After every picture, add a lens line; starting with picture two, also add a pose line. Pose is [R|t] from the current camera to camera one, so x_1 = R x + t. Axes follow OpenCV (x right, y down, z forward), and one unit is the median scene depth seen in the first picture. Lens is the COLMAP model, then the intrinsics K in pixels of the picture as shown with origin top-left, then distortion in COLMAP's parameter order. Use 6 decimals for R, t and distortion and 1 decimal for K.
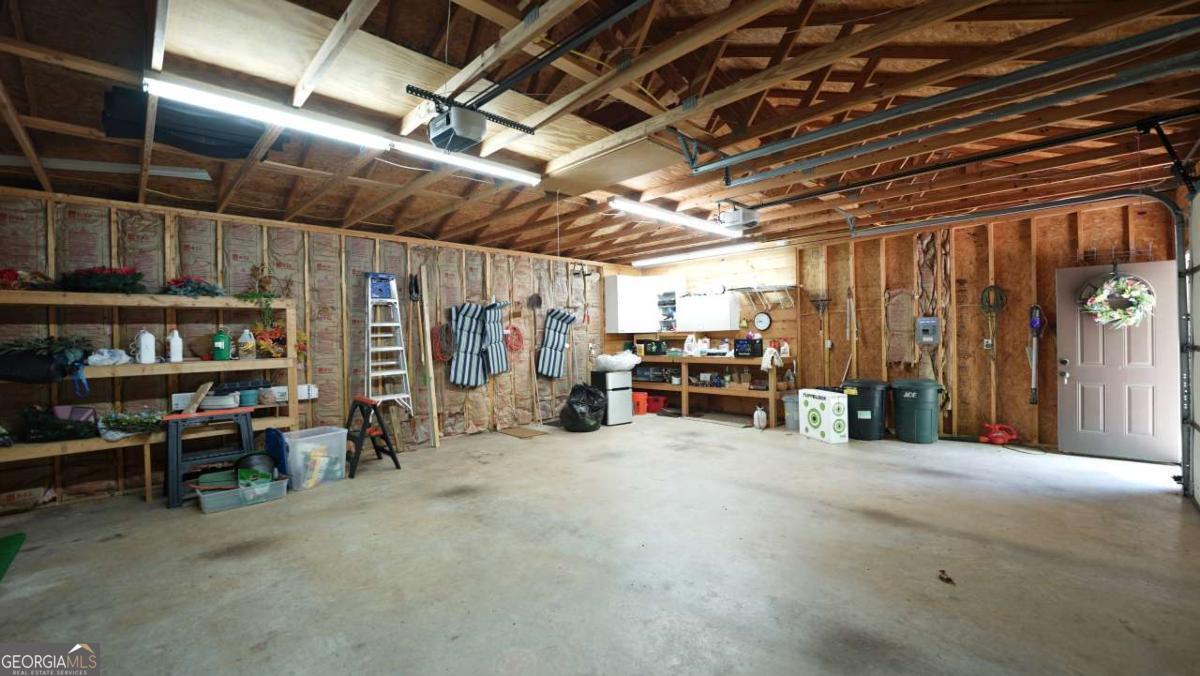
lens RADIAL K [[484.4, 0, 600.4], [0, 484.4, 337.8], [0, 0, 1]] dist [-0.031454, 0.004069]
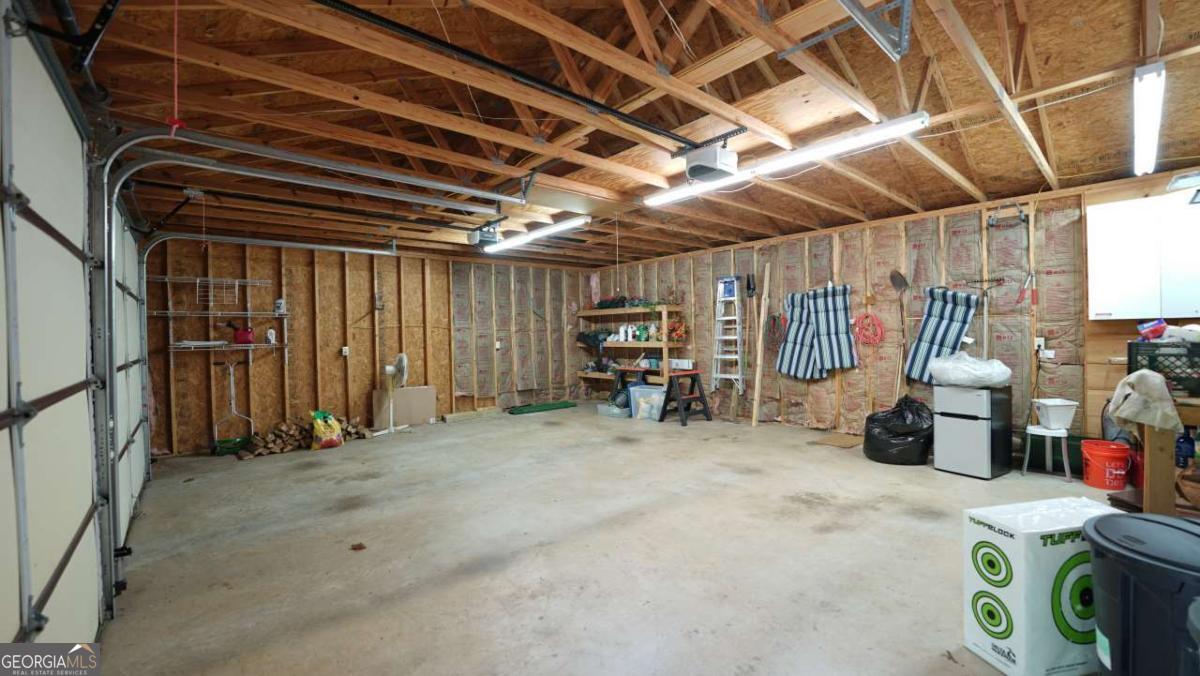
lens RADIAL K [[484.4, 0, 600.4], [0, 484.4, 337.8], [0, 0, 1]] dist [-0.031454, 0.004069]
pose [[-0.067806, 0.032536, -0.997168, 1.137371], [0.015229, 0.999385, 0.031573, -0.029006], [0.997582, -0.013045, -0.068260, 1.031760]]
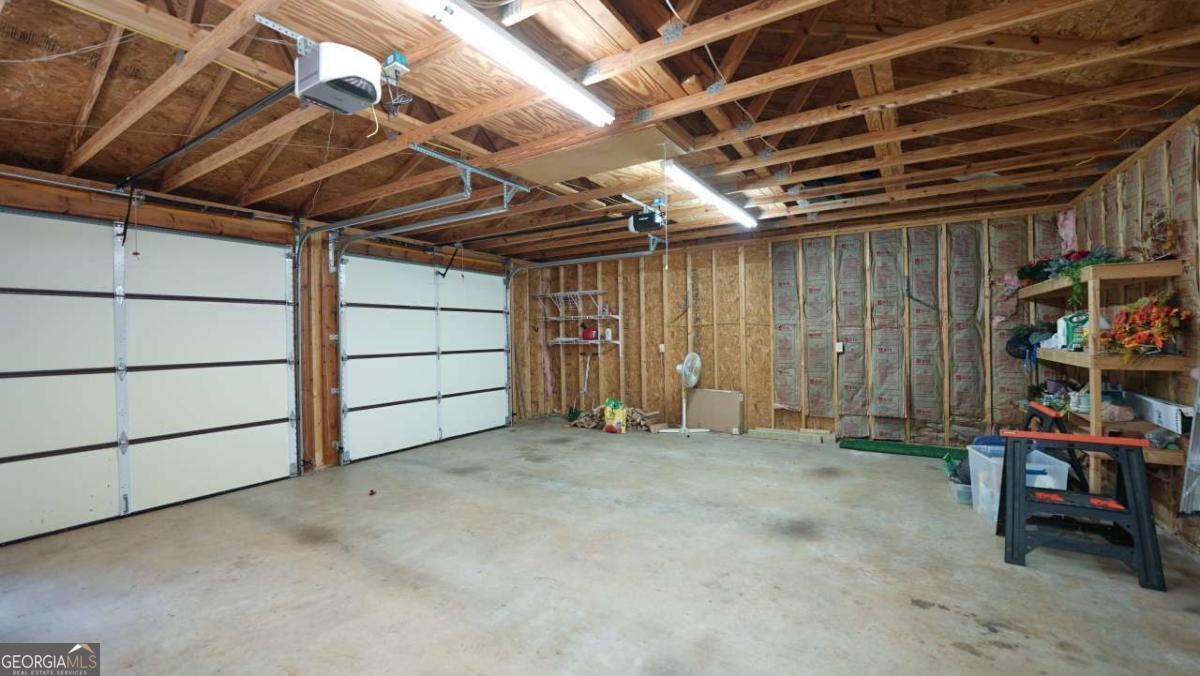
lens RADIAL K [[484.4, 0, 600.4], [0, 484.4, 337.8], [0, 0, 1]] dist [-0.031454, 0.004069]
pose [[-0.973692, 0.037657, -0.224735, 0.188908], [0.035231, 0.999270, 0.014797, -0.017047], [0.225128, 0.006491, -0.974308, 1.702727]]
